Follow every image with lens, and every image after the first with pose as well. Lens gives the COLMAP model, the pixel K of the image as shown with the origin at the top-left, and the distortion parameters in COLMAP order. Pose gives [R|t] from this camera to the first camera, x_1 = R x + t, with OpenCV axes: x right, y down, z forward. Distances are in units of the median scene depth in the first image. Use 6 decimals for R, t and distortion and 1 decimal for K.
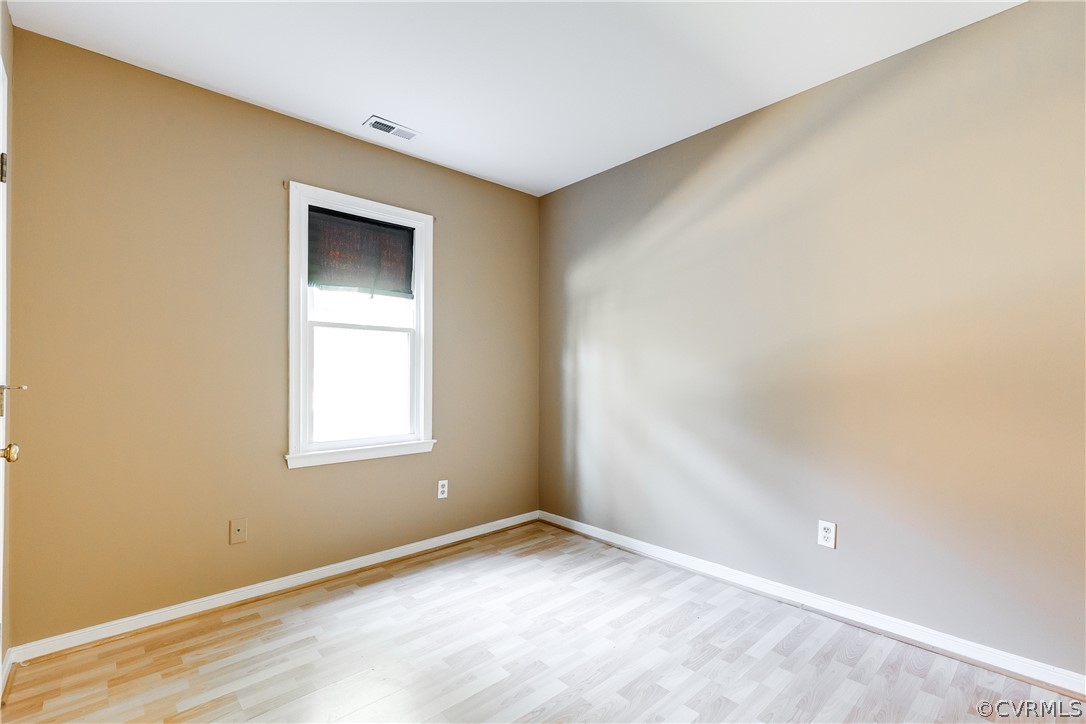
lens RADIAL K [[492.6, 0, 551.1], [0, 492.6, 373.5], [0, 0, 1]] dist [0.007559, -0.000699]
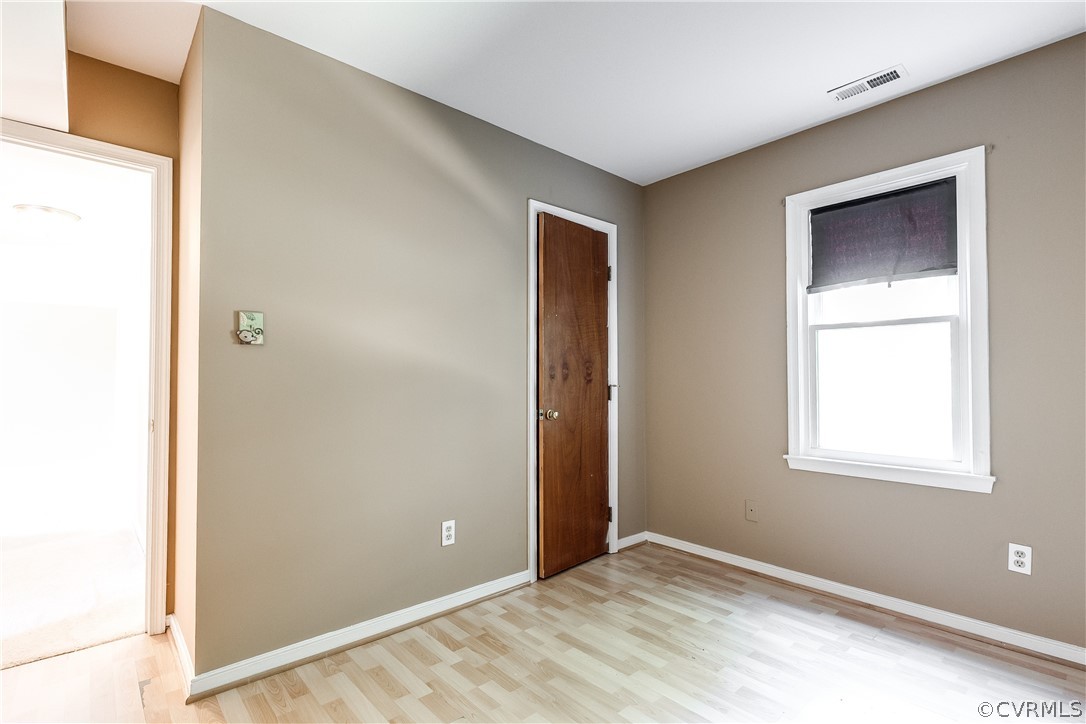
lens RADIAL K [[492.6, 0, 532.2], [0, 492.6, 377.7], [0, 0, 1]] dist [0.007559, -0.000699]
pose [[-0.009011, -0.004113, -0.999951, 0.516341], [-0.004260, 0.999983, -0.004075, 0.005754], [0.999950, 0.004223, -0.009028, 0.446565]]
